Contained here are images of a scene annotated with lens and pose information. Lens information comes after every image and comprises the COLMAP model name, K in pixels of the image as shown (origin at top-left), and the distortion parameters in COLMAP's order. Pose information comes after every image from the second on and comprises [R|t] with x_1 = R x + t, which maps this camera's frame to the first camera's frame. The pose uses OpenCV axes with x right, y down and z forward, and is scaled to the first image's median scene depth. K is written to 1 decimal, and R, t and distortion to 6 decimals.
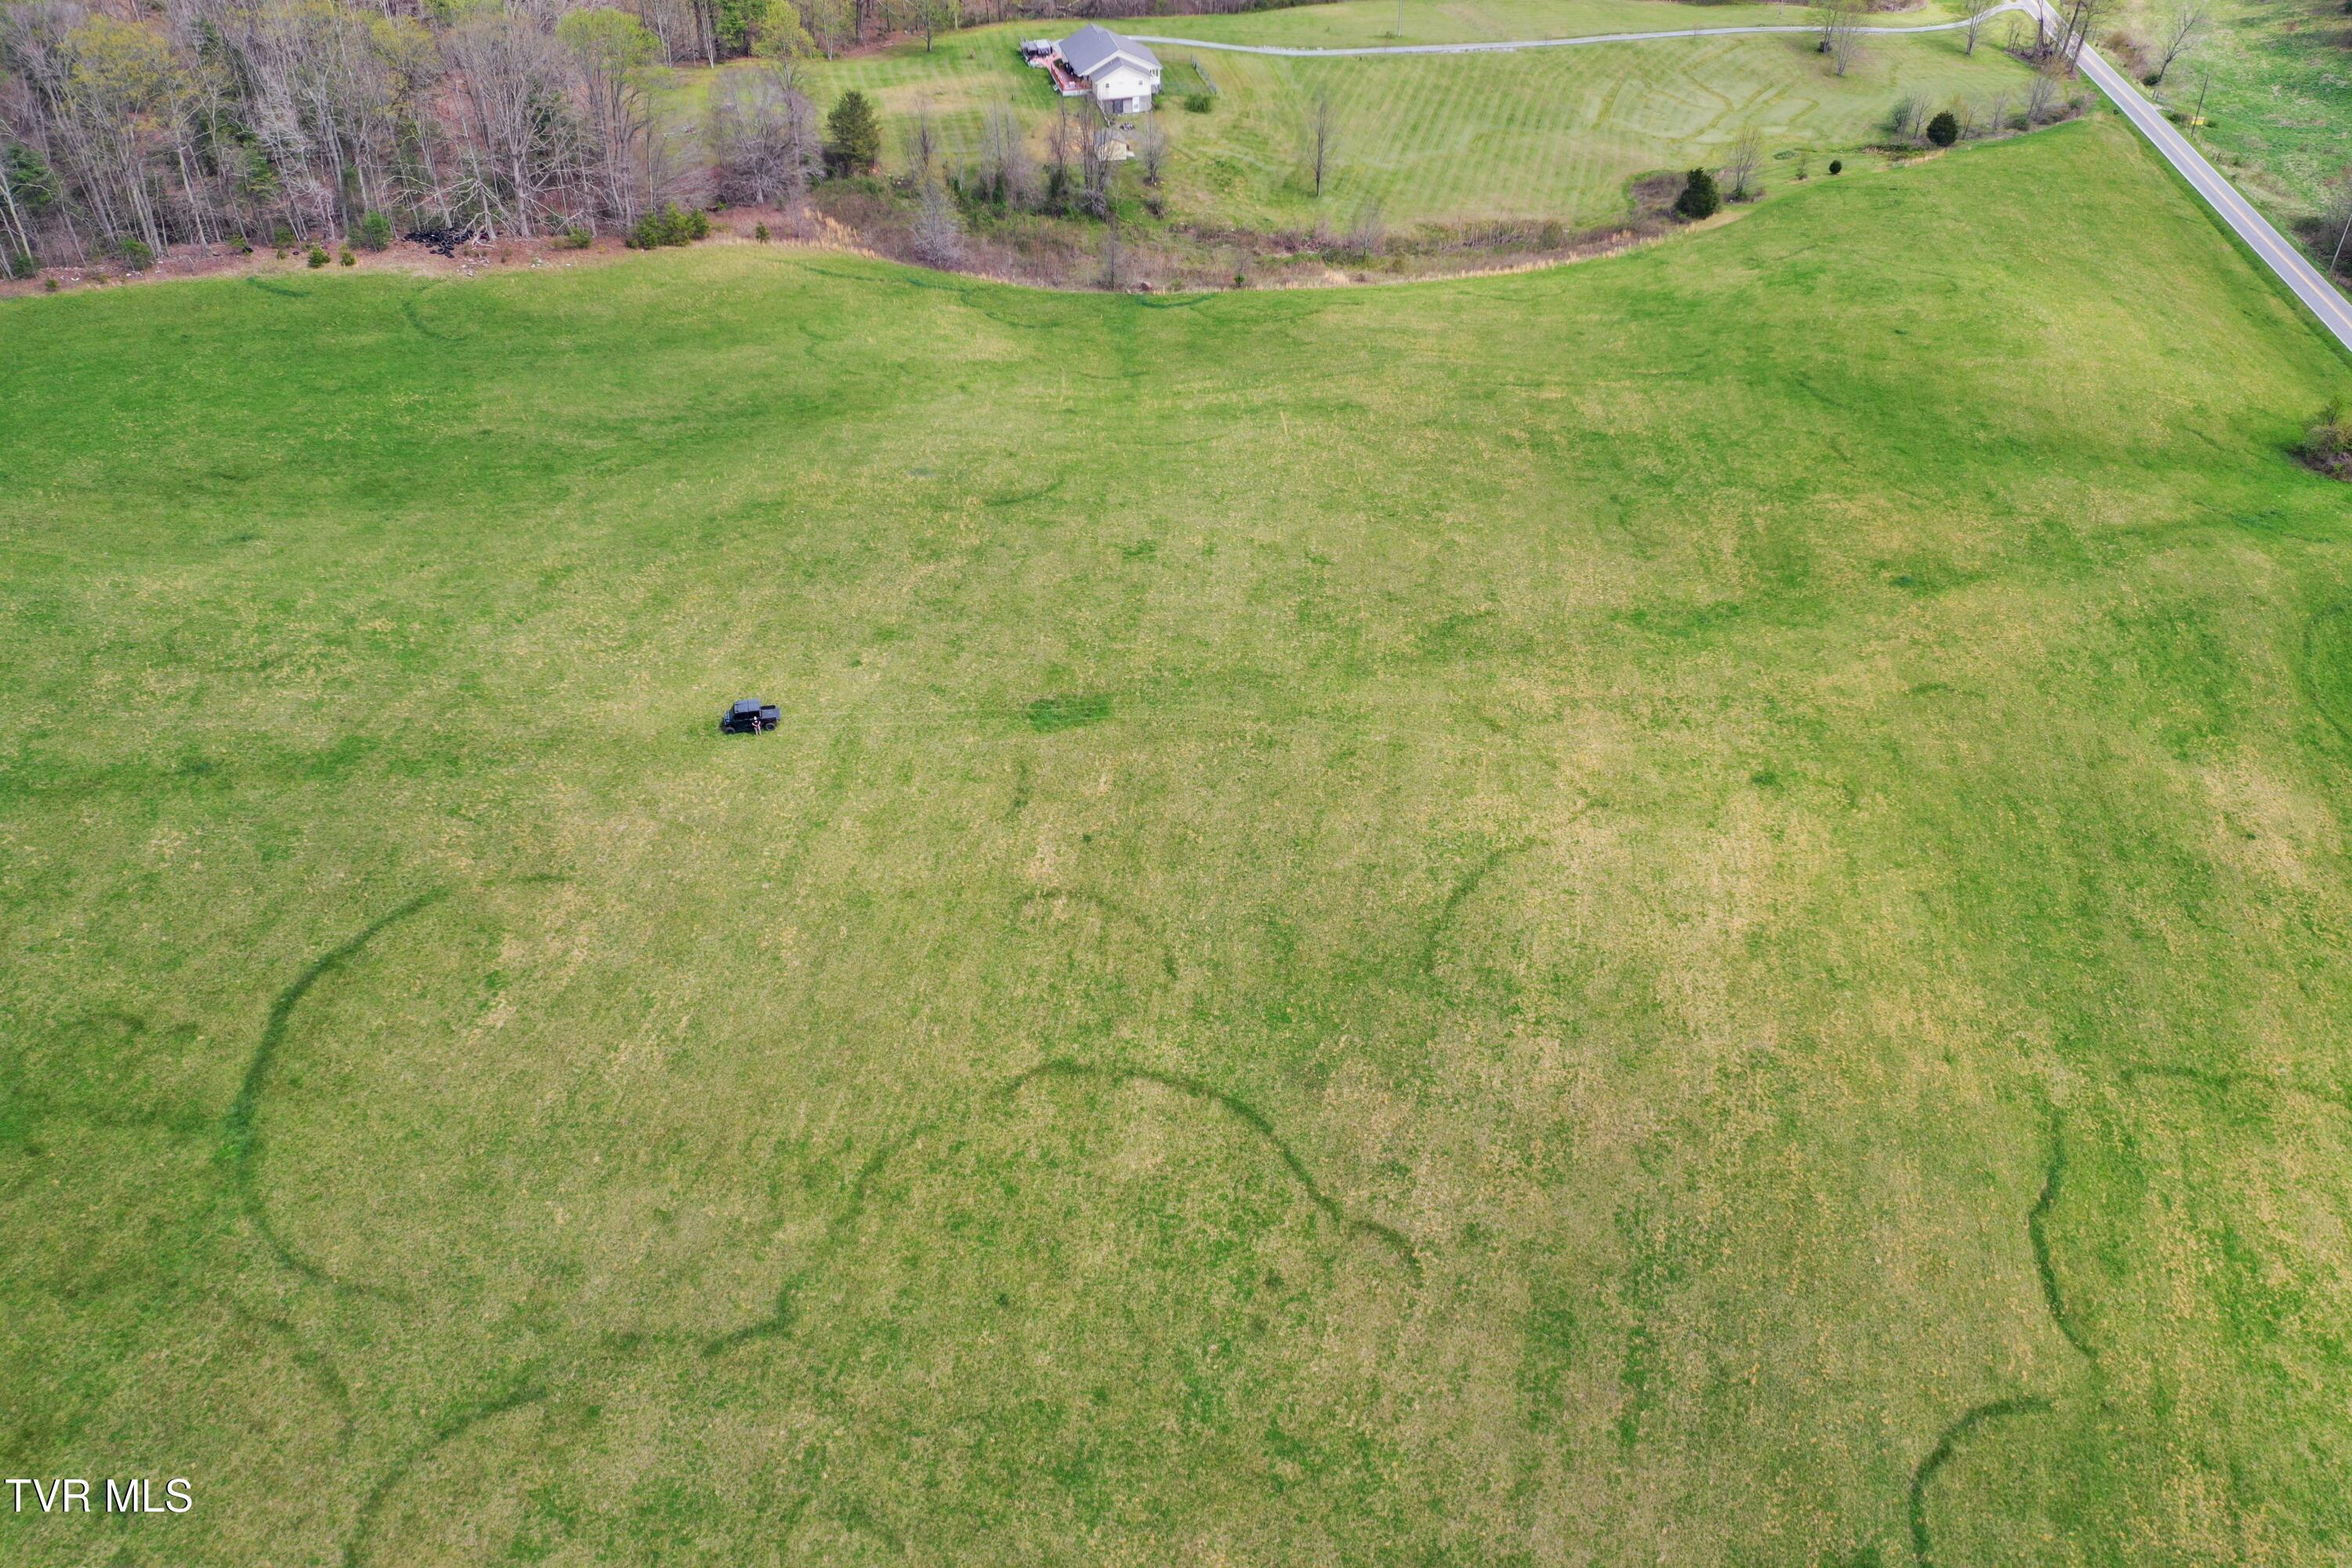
lens RADIAL K [[1849.3, 0, 1168.5], [0, 1849.3, 771.5], [0, 0, 1]] dist [0.002729, 0.001867]
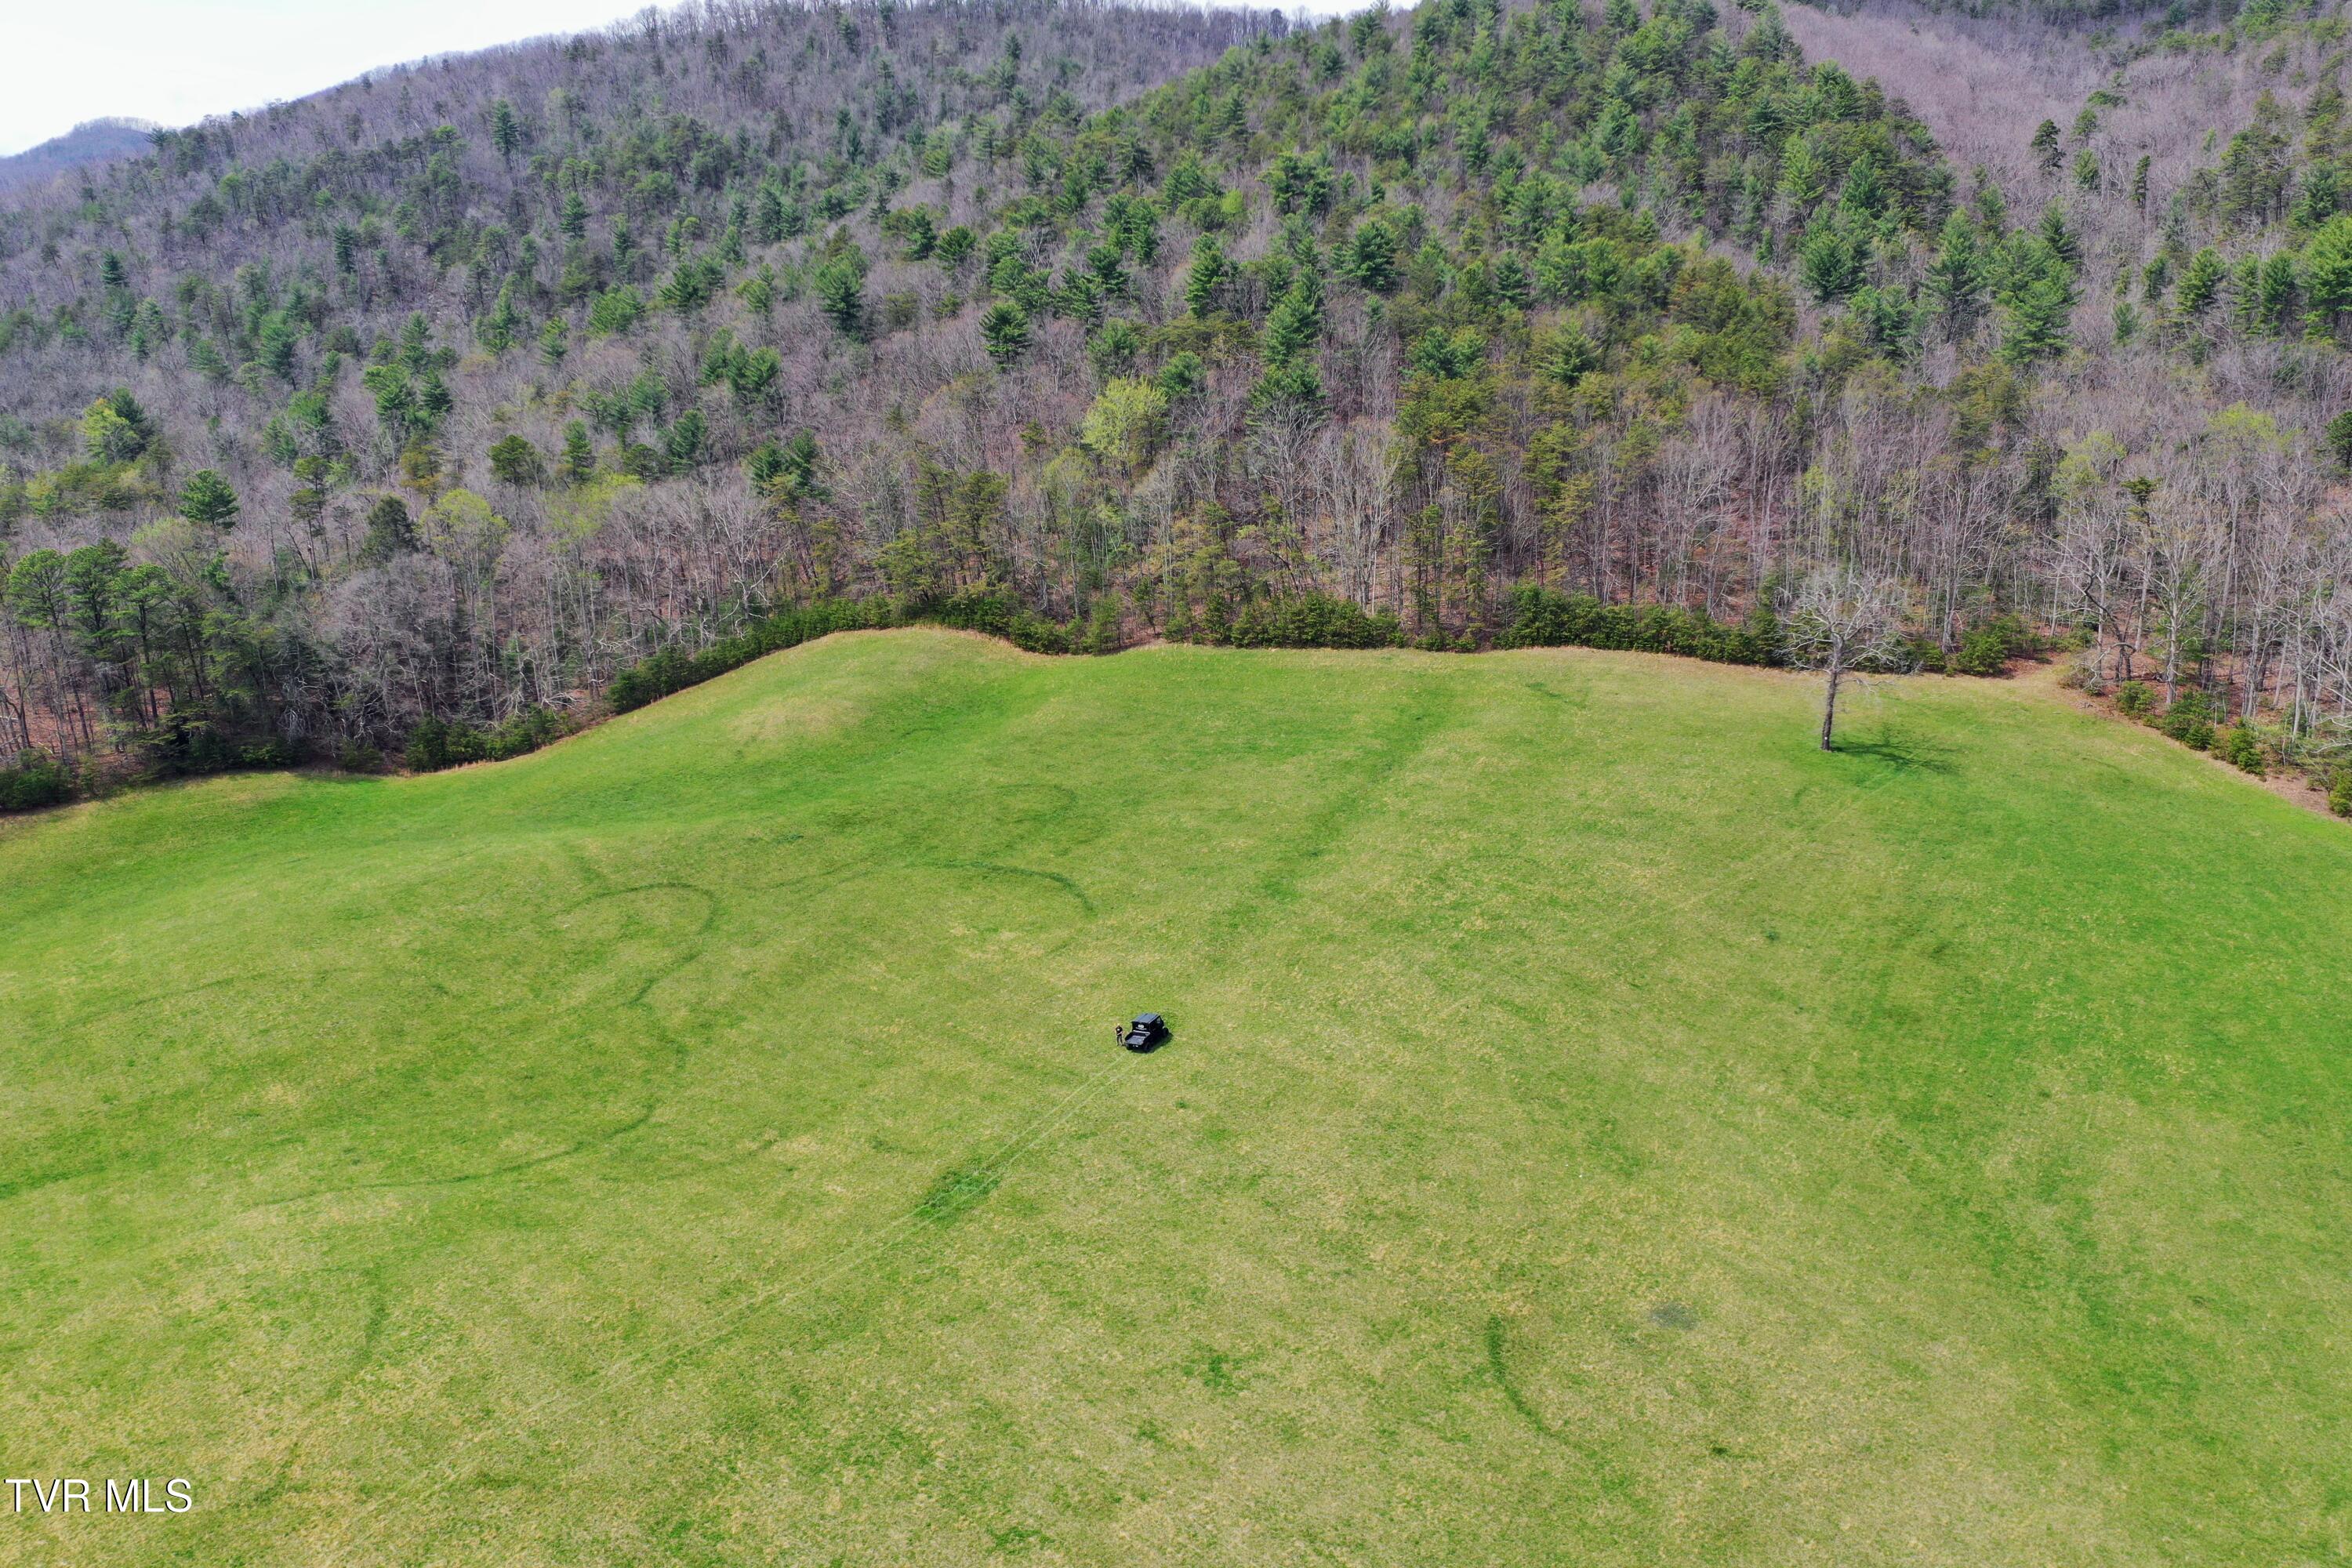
lens RADIAL K [[1849.3, 0, 1169.7], [0, 1849.3, 780.1], [0, 0, 1]] dist [0.002729, 0.001867]
pose [[-0.615242, 0.221661, -0.756534, 0.503379], [-0.468812, 0.668651, 0.577167, -0.726627], [0.633792, 0.709770, -0.307464, 1.279572]]
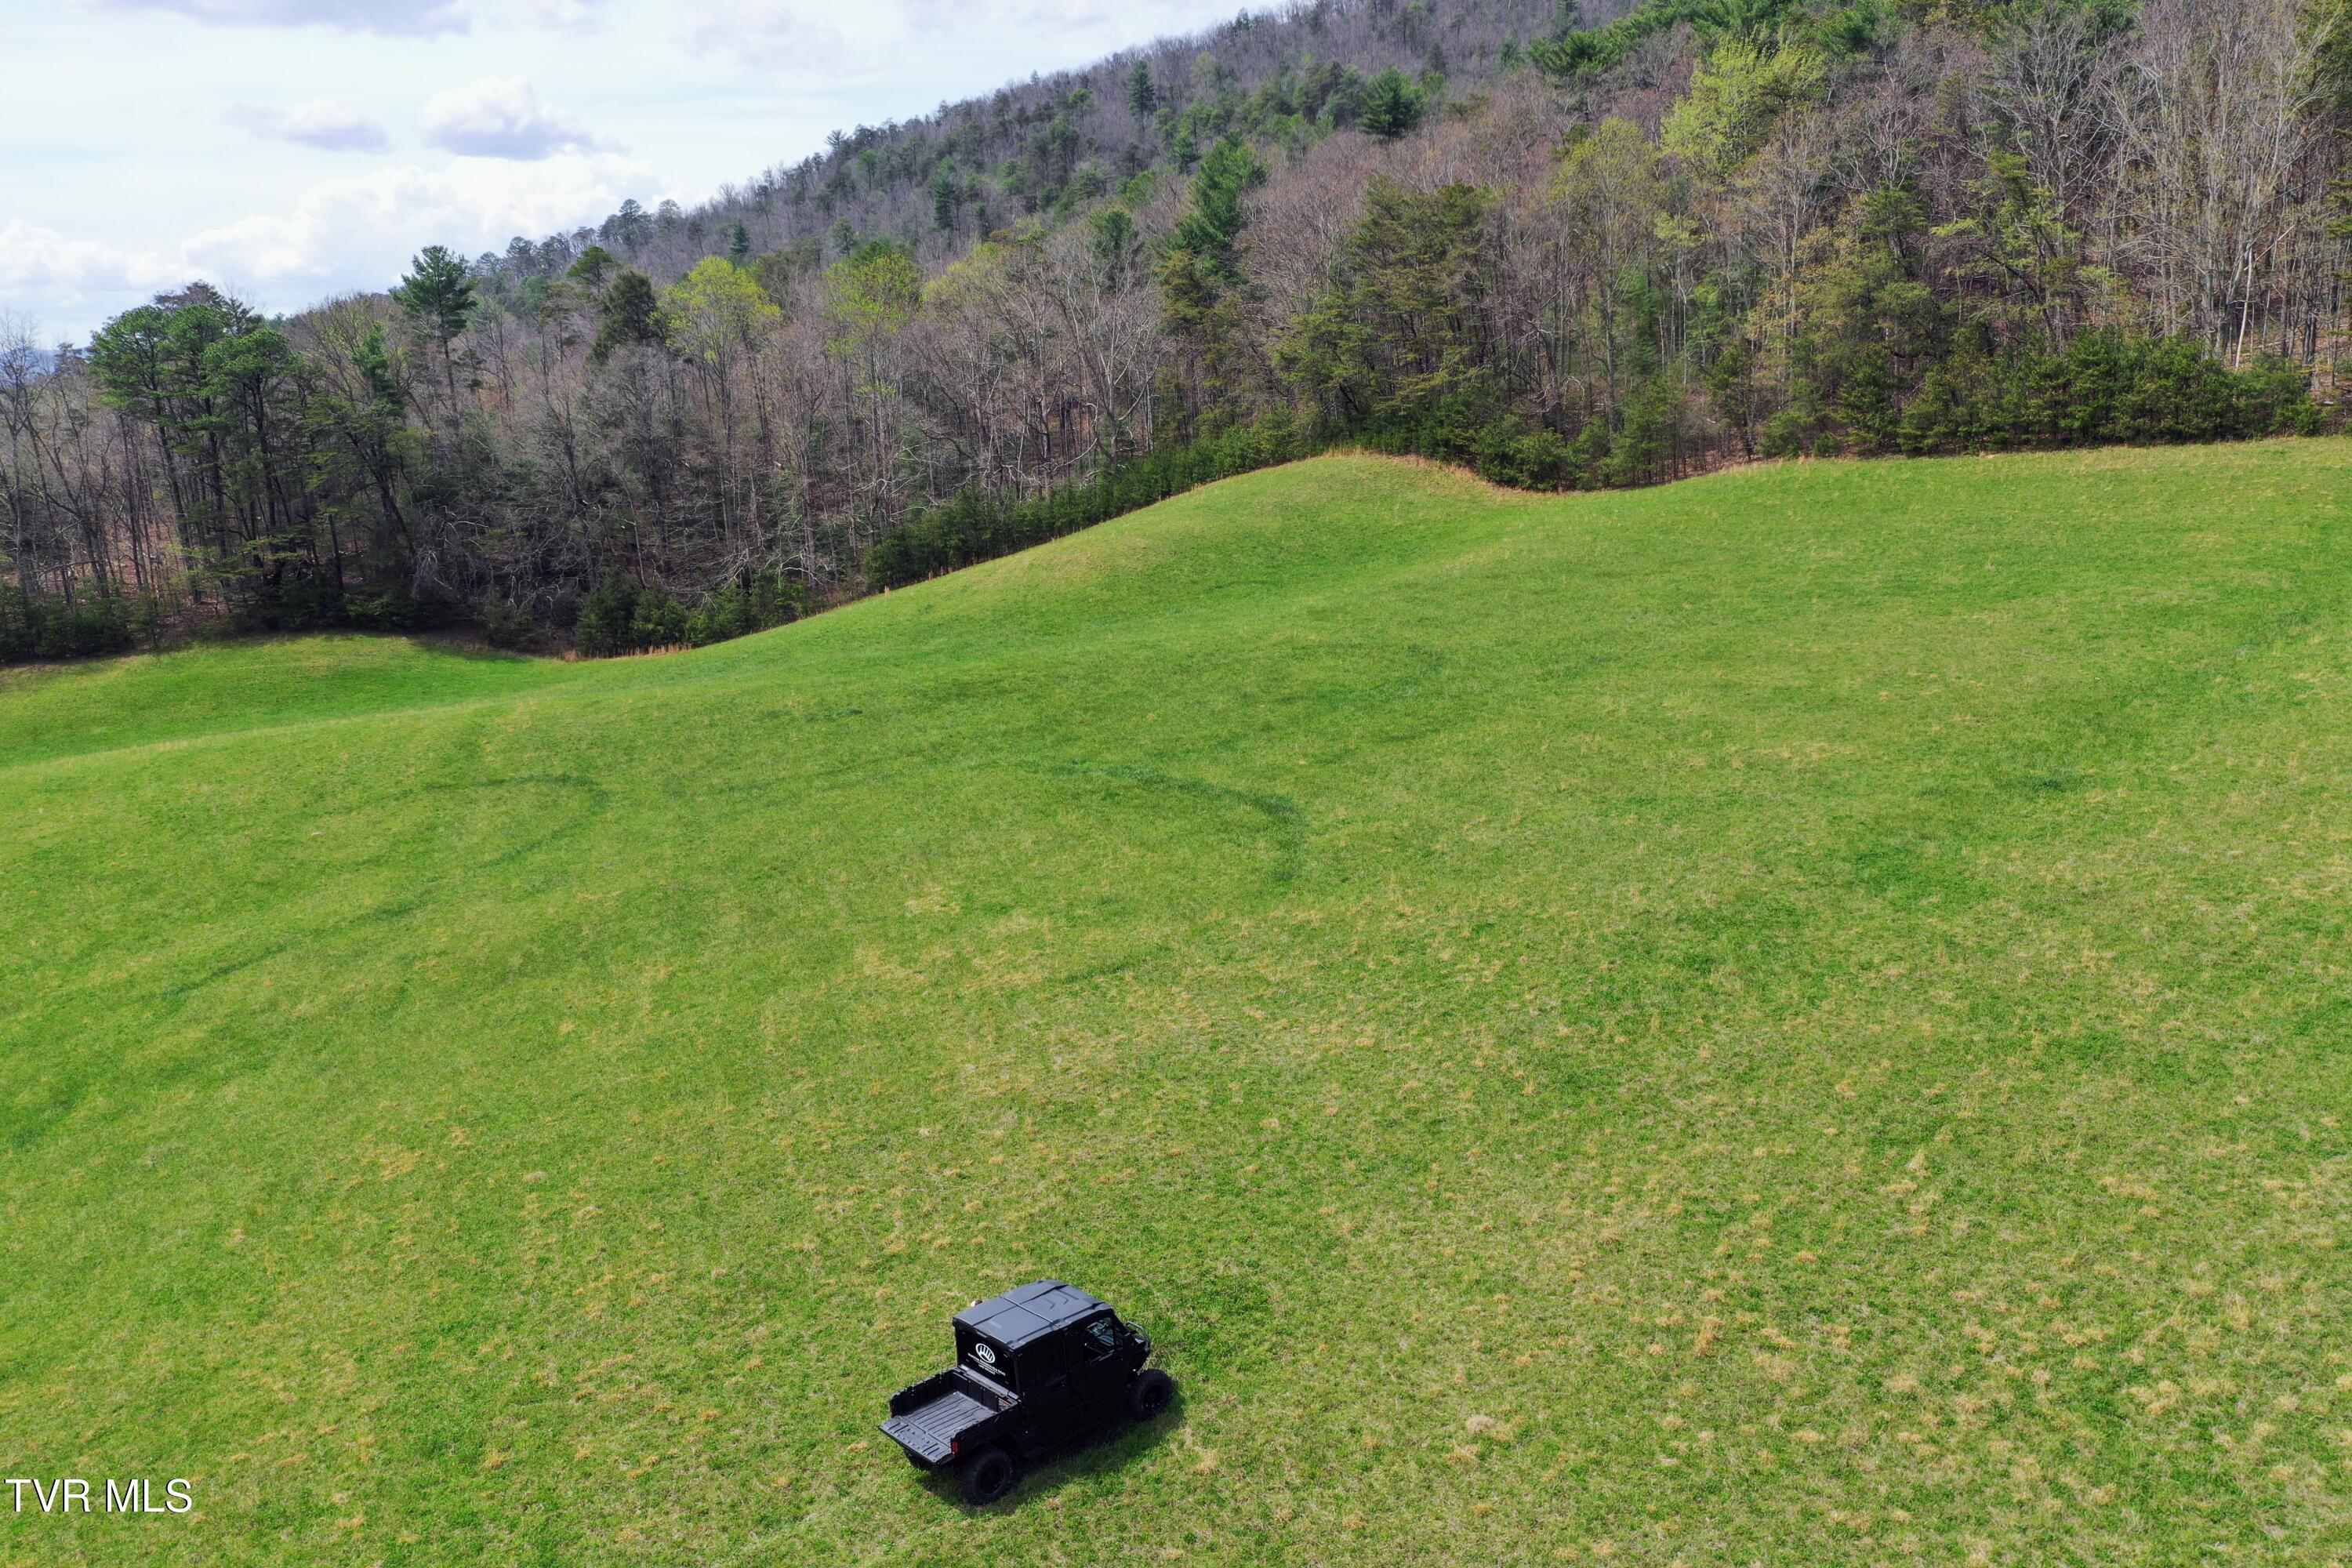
lens RADIAL K [[1849.3, 0, 1174.4], [0, 1849.3, 789.8], [0, 0, 1]] dist [0.002729, 0.001867]
pose [[-0.863479, 0.127984, -0.487877, -0.160740], [-0.290567, 0.664419, 0.688562, -0.217901], [0.412280, 0.736320, -0.536525, 1.121025]]
